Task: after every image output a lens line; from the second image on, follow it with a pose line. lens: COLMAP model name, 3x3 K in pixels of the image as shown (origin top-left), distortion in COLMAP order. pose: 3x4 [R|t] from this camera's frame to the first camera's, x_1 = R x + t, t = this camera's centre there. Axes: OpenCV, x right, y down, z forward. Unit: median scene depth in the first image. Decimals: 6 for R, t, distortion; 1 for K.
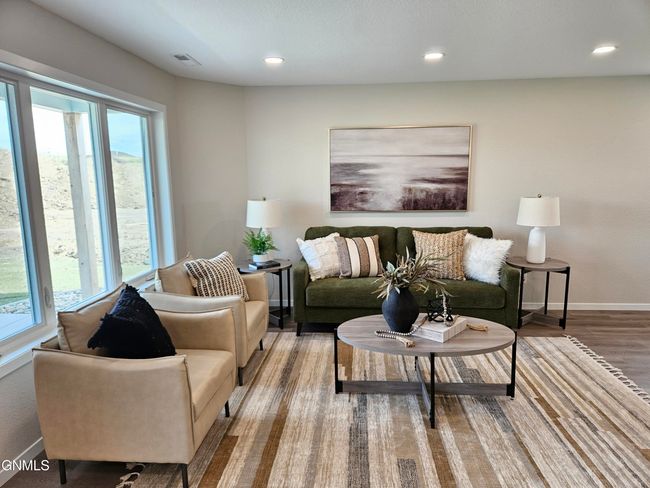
lens RADIAL K [[435.0, 0, 325.9], [0, 435.0, 243.7], [0, 0, 1]] dist [0.061049, -0.047872]
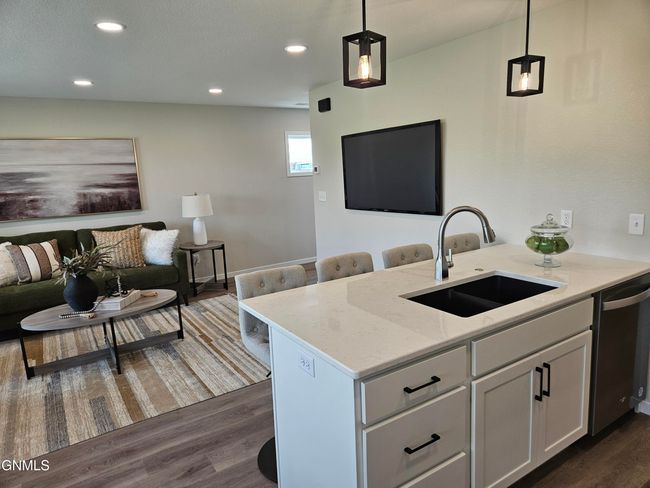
lens RADIAL K [[435.0, 0, 325.8], [0, 435.0, 241.8], [0, 0, 1]] dist [0.061049, -0.047872]
pose [[0.794254, -0.129847, 0.593548, 0.000612], [0.135206, 0.990175, 0.035689, 0.047249], [-0.592351, 0.051905, 0.804007, -0.329174]]
